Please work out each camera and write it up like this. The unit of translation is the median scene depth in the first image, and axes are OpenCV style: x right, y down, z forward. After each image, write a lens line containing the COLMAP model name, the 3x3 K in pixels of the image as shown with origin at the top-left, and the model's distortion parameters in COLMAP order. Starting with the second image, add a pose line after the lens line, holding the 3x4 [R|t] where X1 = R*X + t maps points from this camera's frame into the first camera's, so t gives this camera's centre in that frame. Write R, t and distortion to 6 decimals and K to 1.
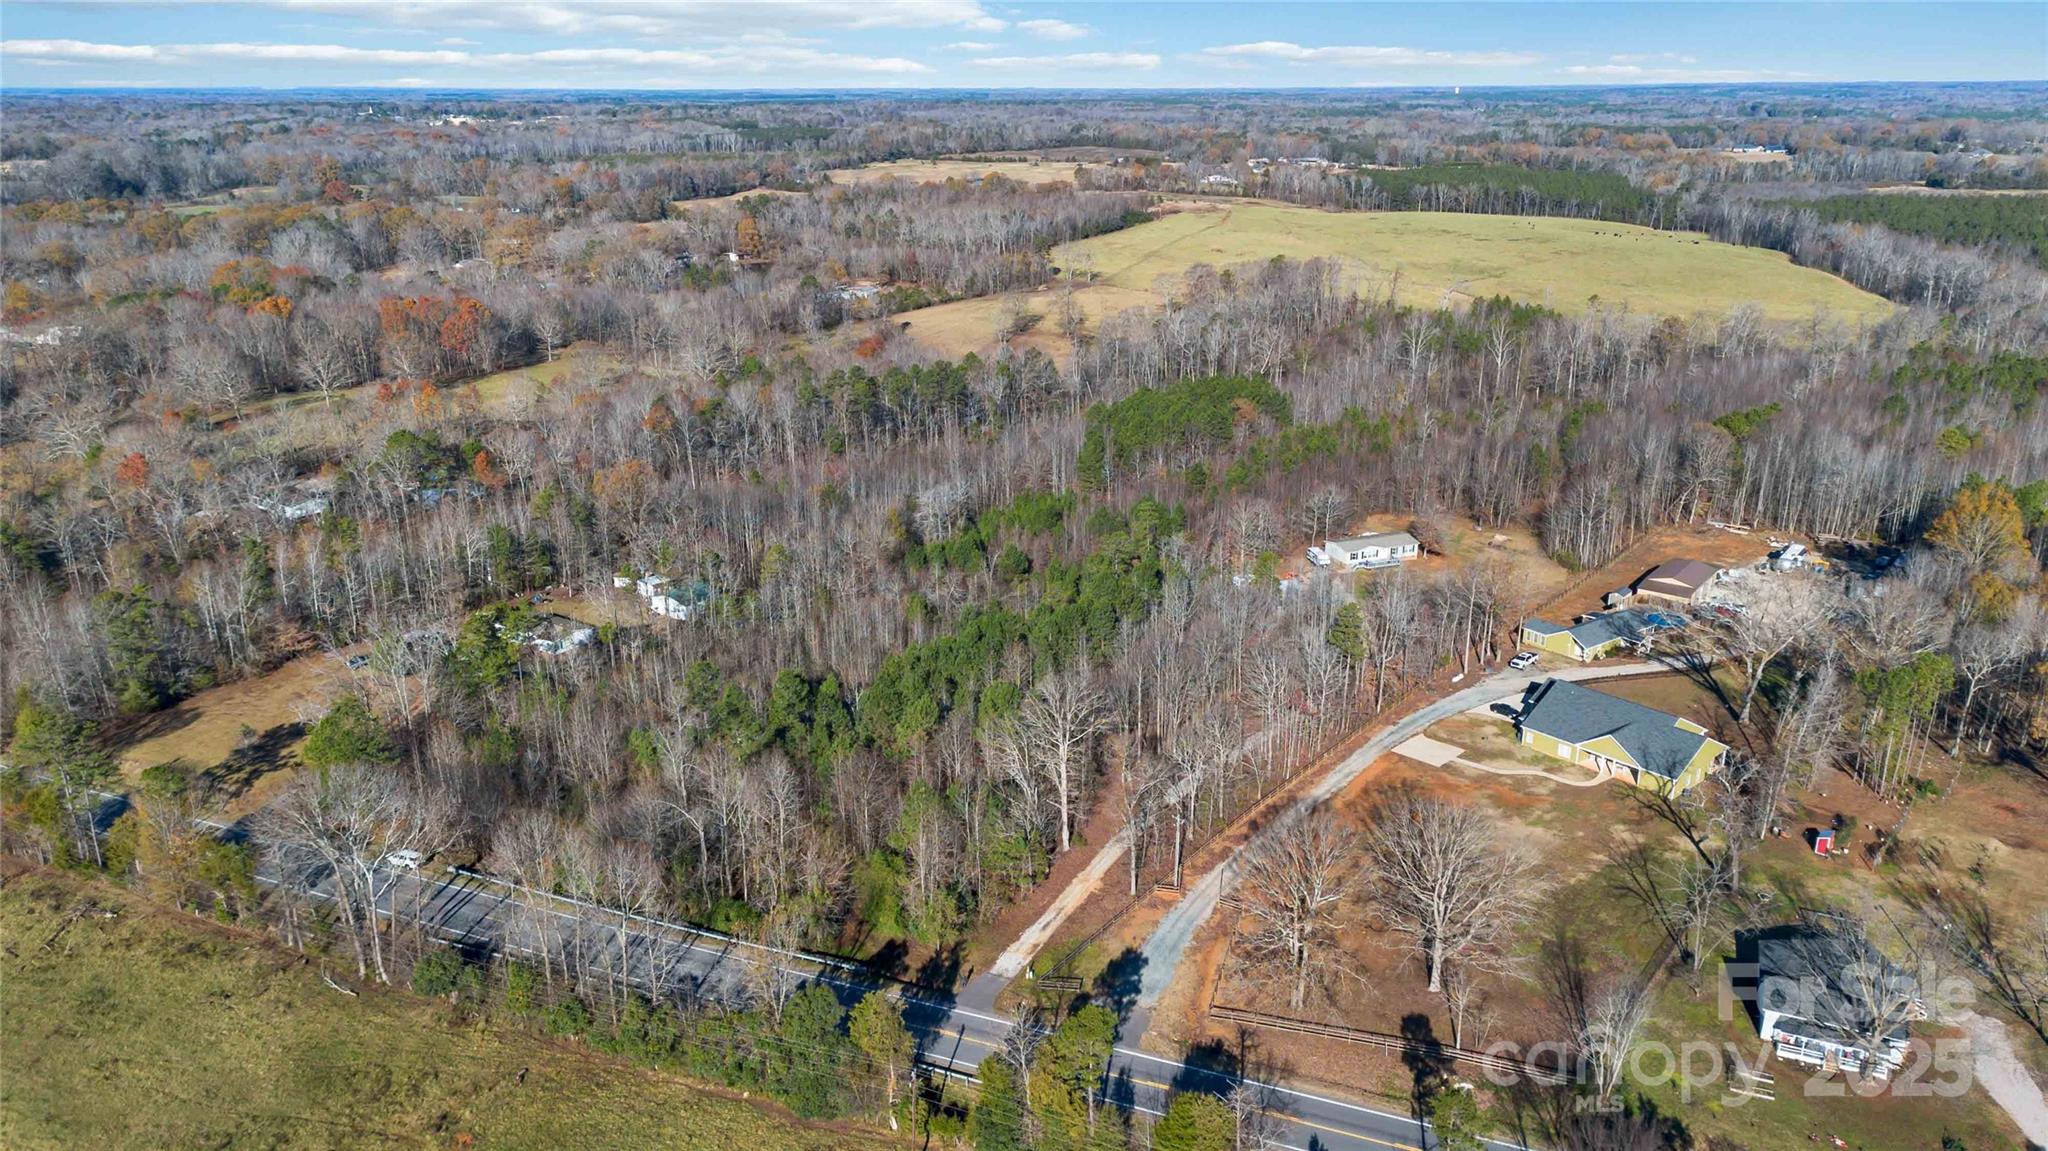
lens RADIAL K [[1438.2, 0, 1032.8], [0, 1438.2, 574.9], [0, 0, 1]] dist [0.076234, -0.074714]
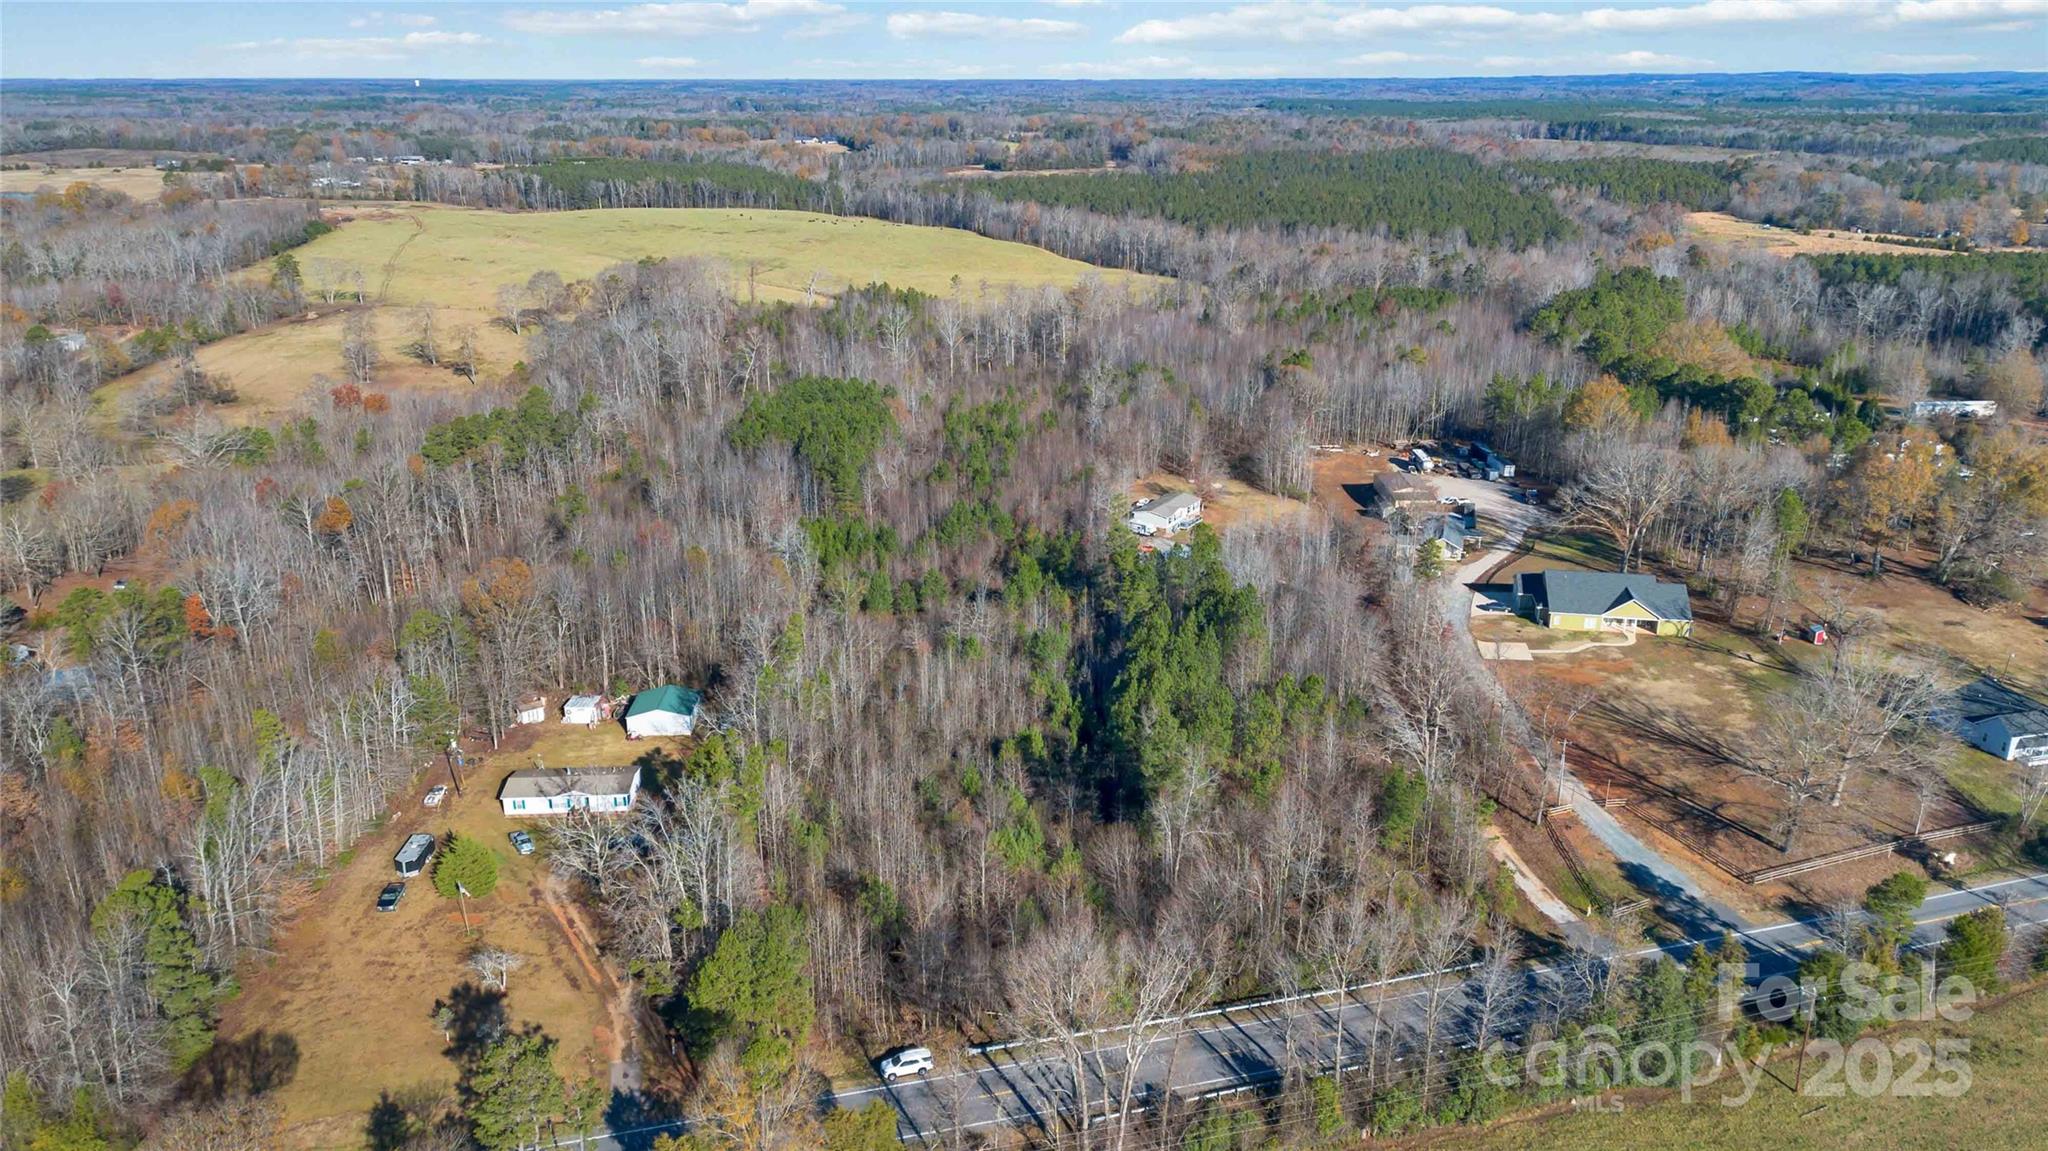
lens RADIAL K [[1465.8, 0, 1033.7], [0, 1465.8, 576.2], [0, 0, 1]] dist [0.070828, -0.064022]
pose [[0.786689, -0.198979, 0.584403, -0.131139], [0.199623, 0.977768, 0.064192, -0.016393], [-0.584184, 0.066161, 0.808920, 0.050137]]
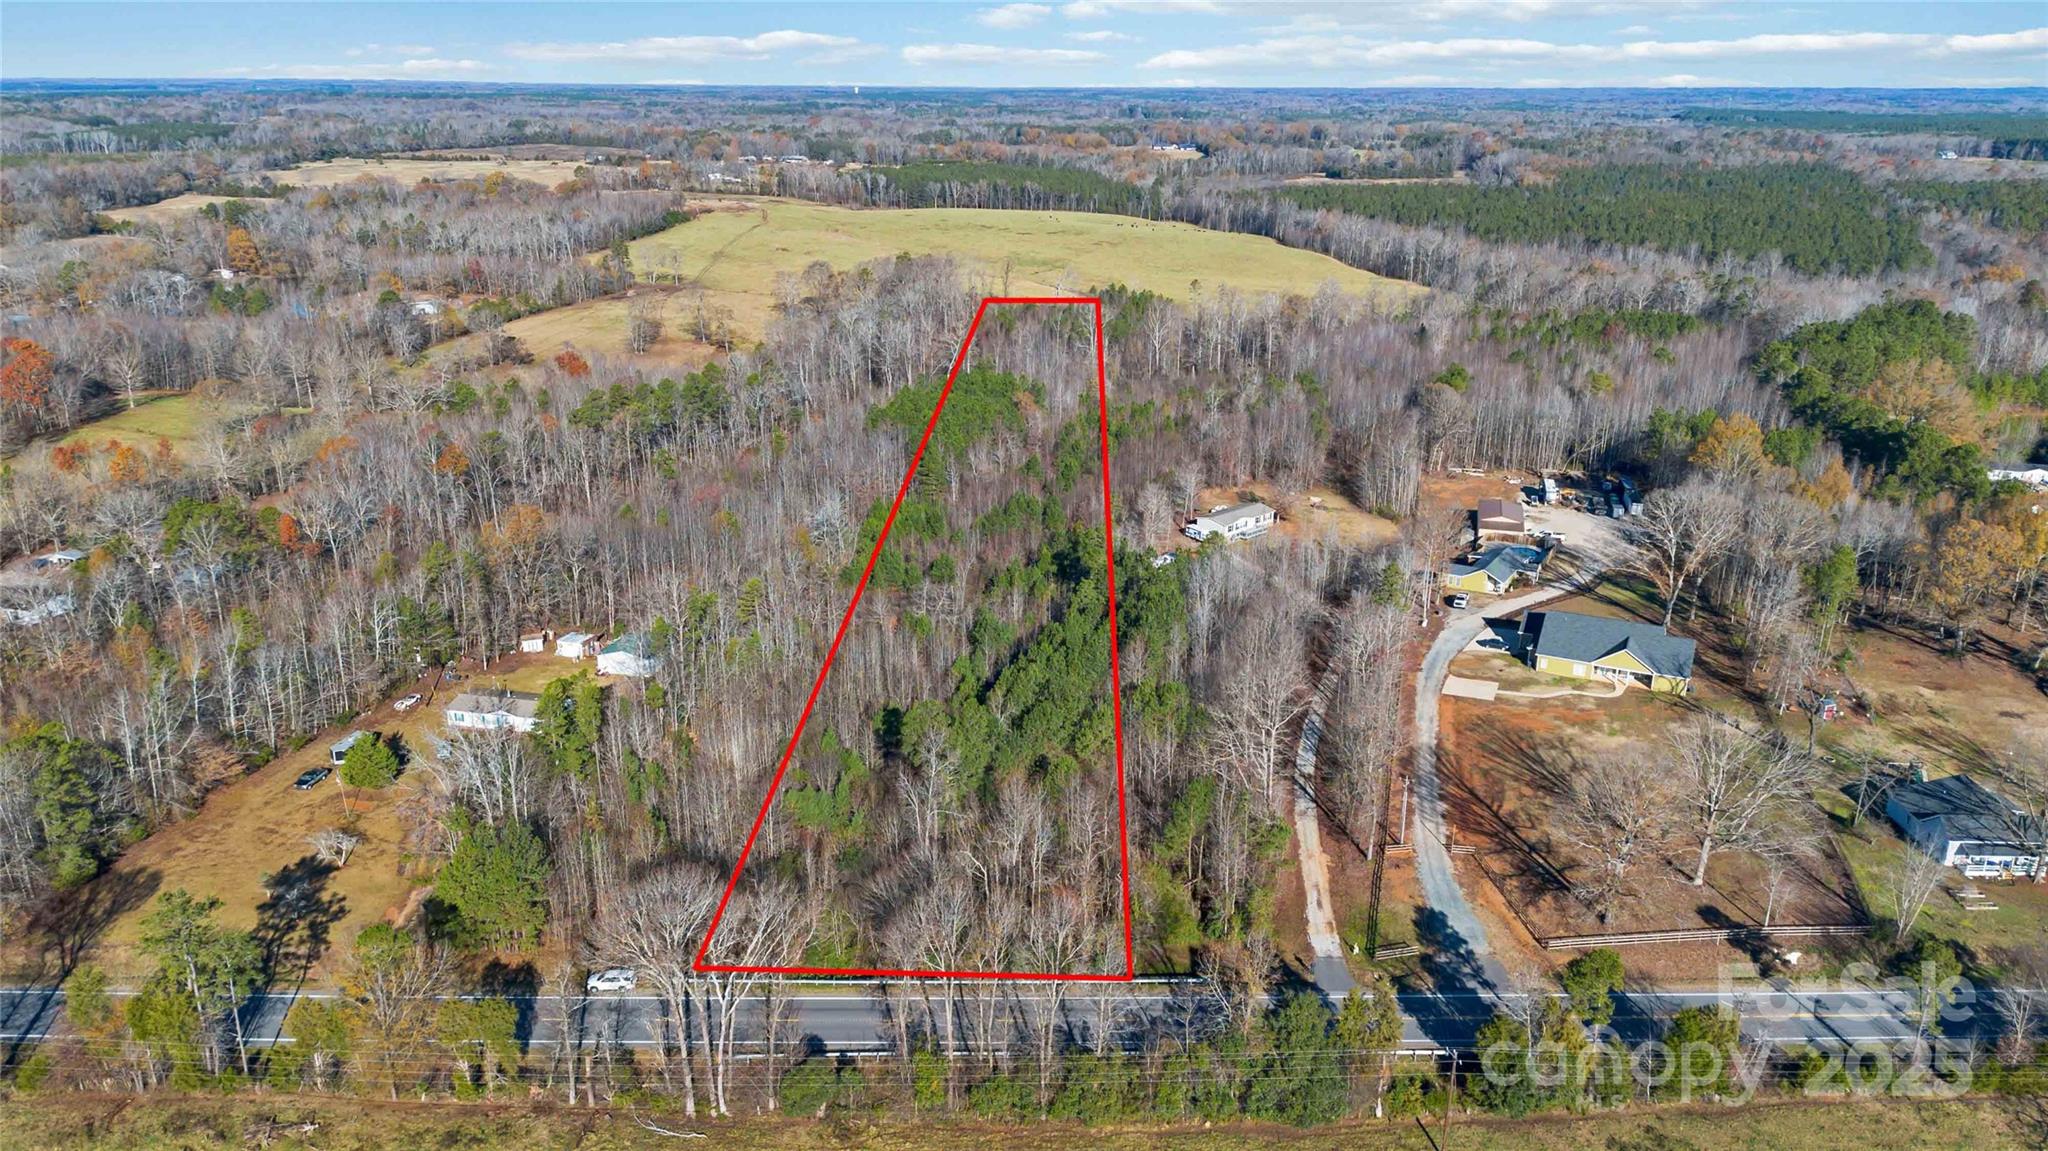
lens RADIAL K [[1438.2, 0, 1032.8], [0, 1438.2, 574.9], [0, 0, 1]] dist [0.076234, -0.074714]
pose [[0.922274, -0.118349, 0.367973, -0.081414], [0.117827, 0.992745, 0.023974, -0.005734], [-0.368141, 0.021247, 0.929527, 0.017623]]
